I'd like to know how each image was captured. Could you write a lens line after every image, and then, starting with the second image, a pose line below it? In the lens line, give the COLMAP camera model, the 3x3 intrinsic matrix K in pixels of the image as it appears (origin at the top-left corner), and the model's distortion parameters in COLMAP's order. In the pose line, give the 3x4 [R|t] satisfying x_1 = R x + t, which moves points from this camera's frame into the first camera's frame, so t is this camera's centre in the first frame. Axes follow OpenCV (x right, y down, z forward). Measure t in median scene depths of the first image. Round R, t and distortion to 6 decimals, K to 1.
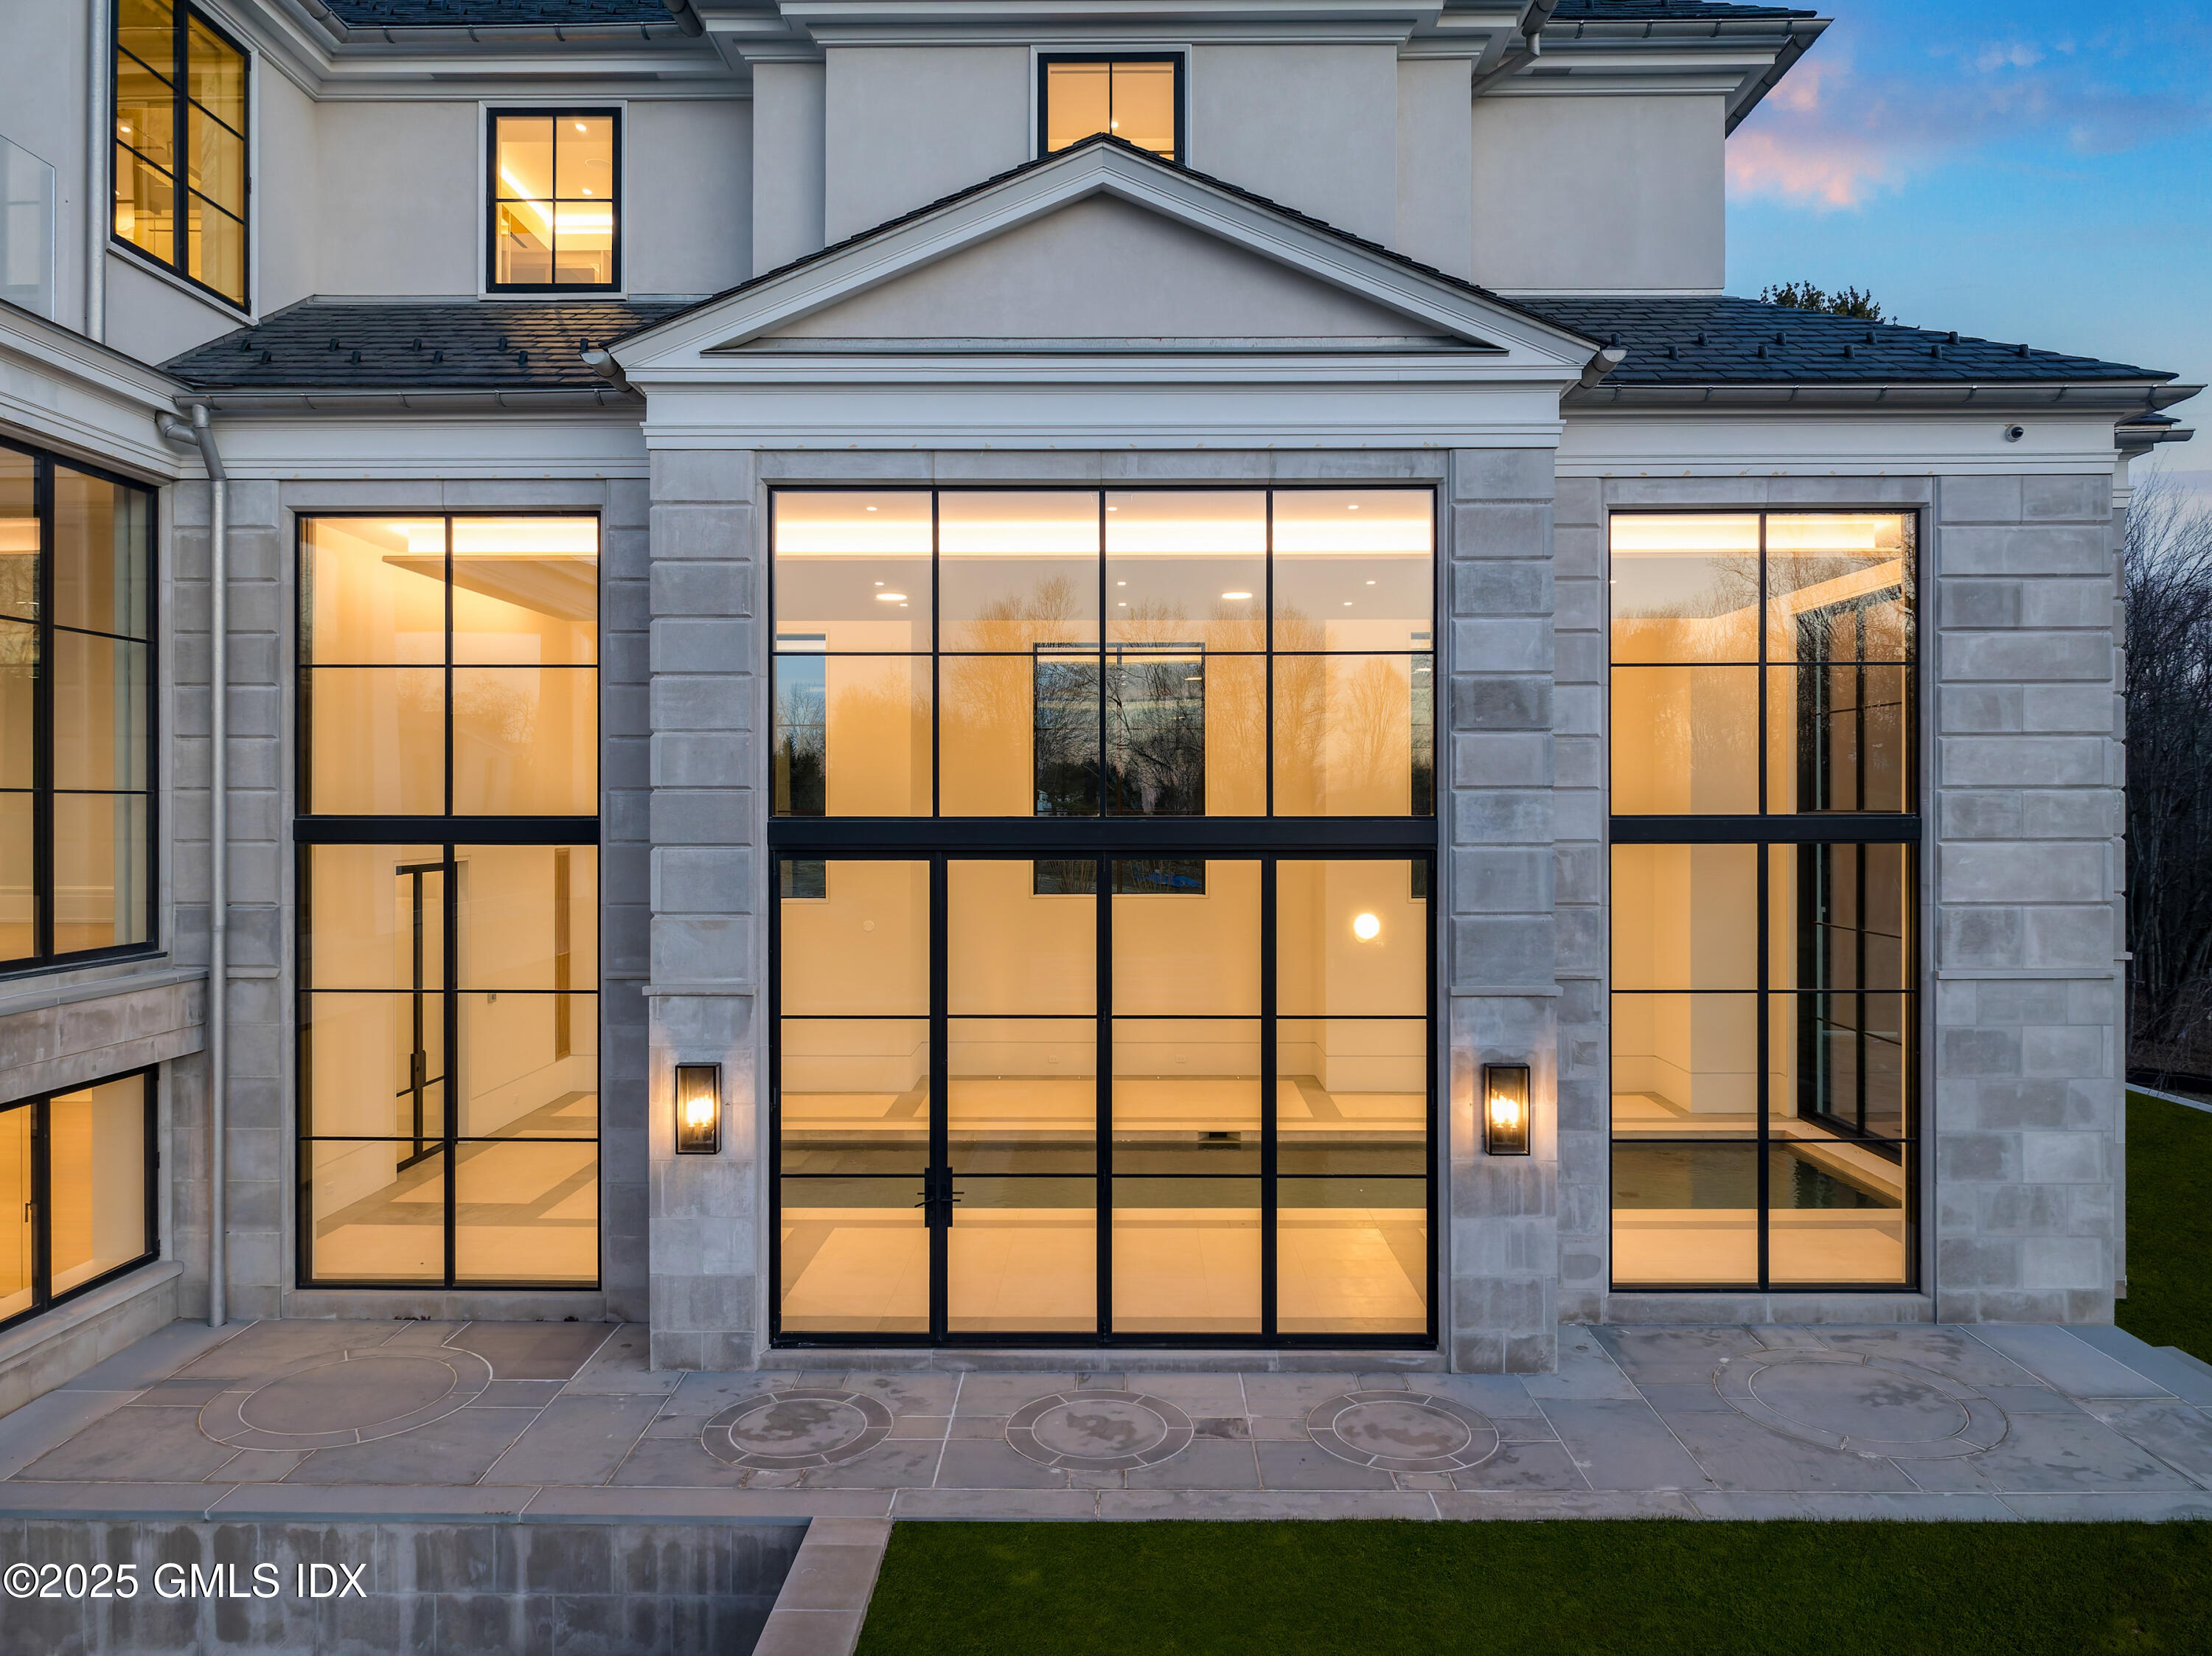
lens RADIAL K [[1524.4, 0, 1109.9], [0, 1524.4, 819.7], [0, 0, 1]] dist [0.010031, -0.003896]
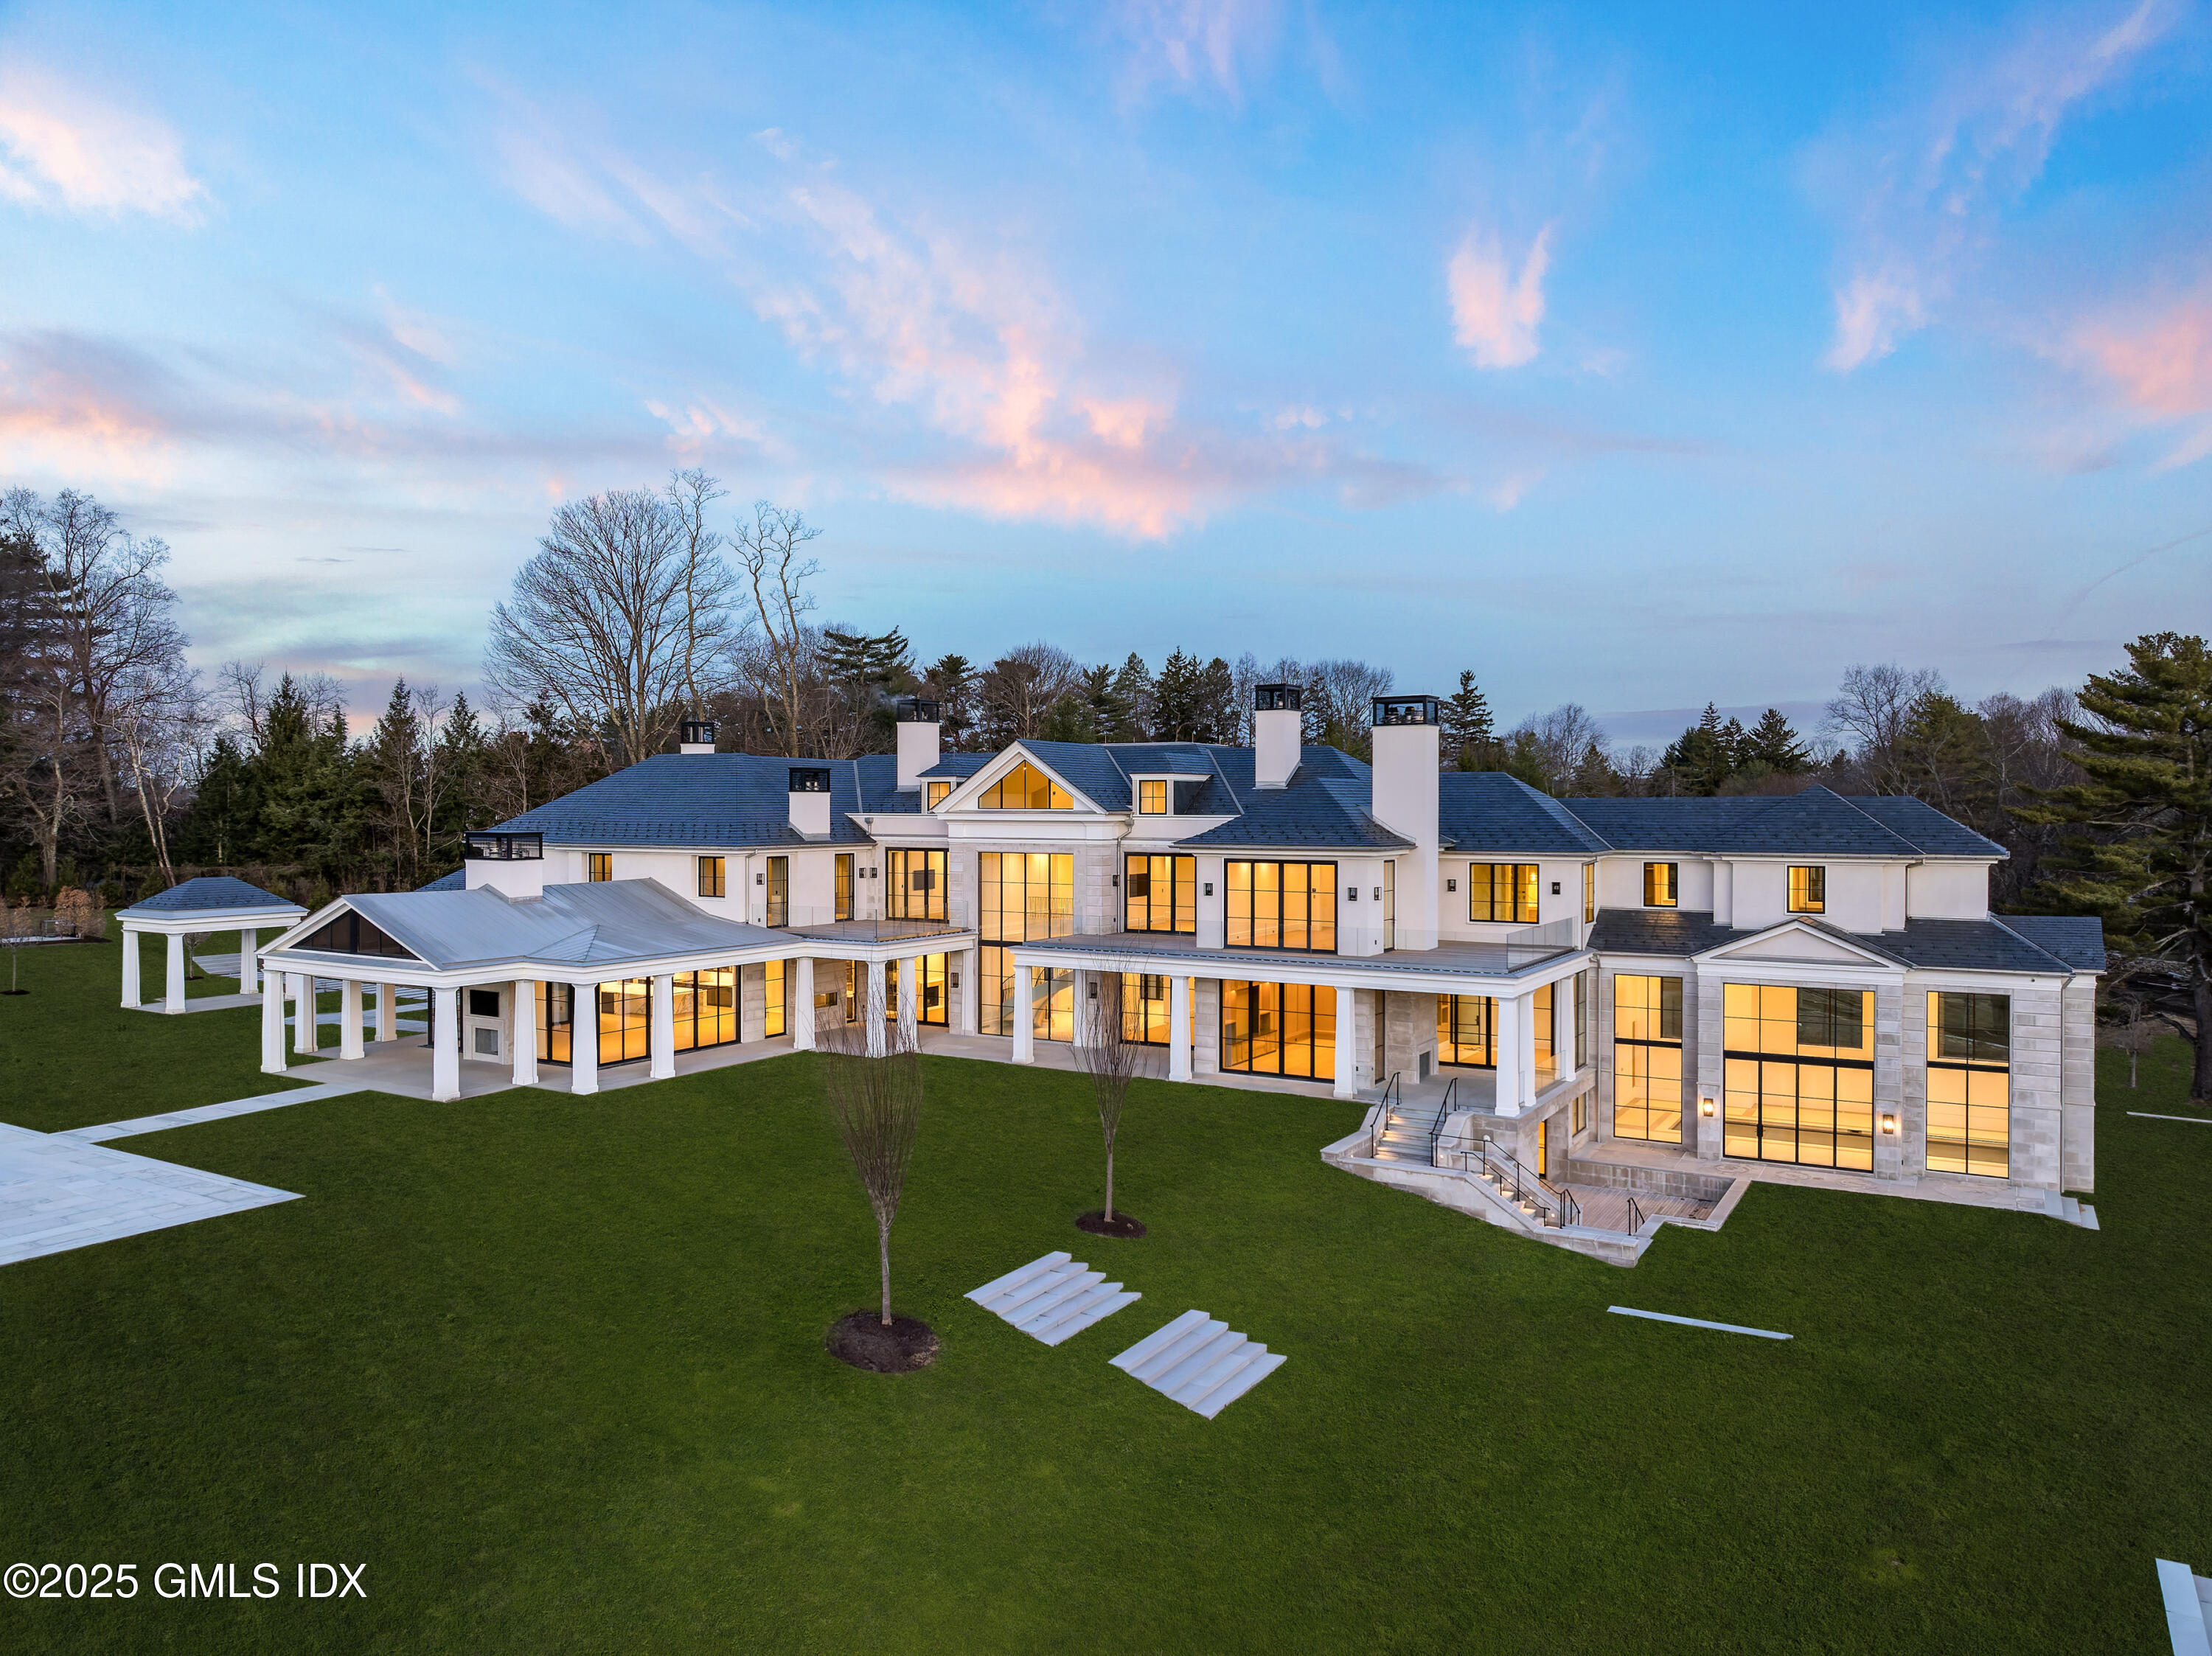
lens RADIAL K [[1524.4, 0, 1108.3], [0, 1524.4, 822.7], [0, 0, 1]] dist [0.010031, -0.003896]
pose [[0.868172, 0.004948, -0.496239, 0.478503], [-0.007344, 0.999969, -0.002877, -0.679889], [0.496210, 0.006142, 0.868181, -4.111197]]
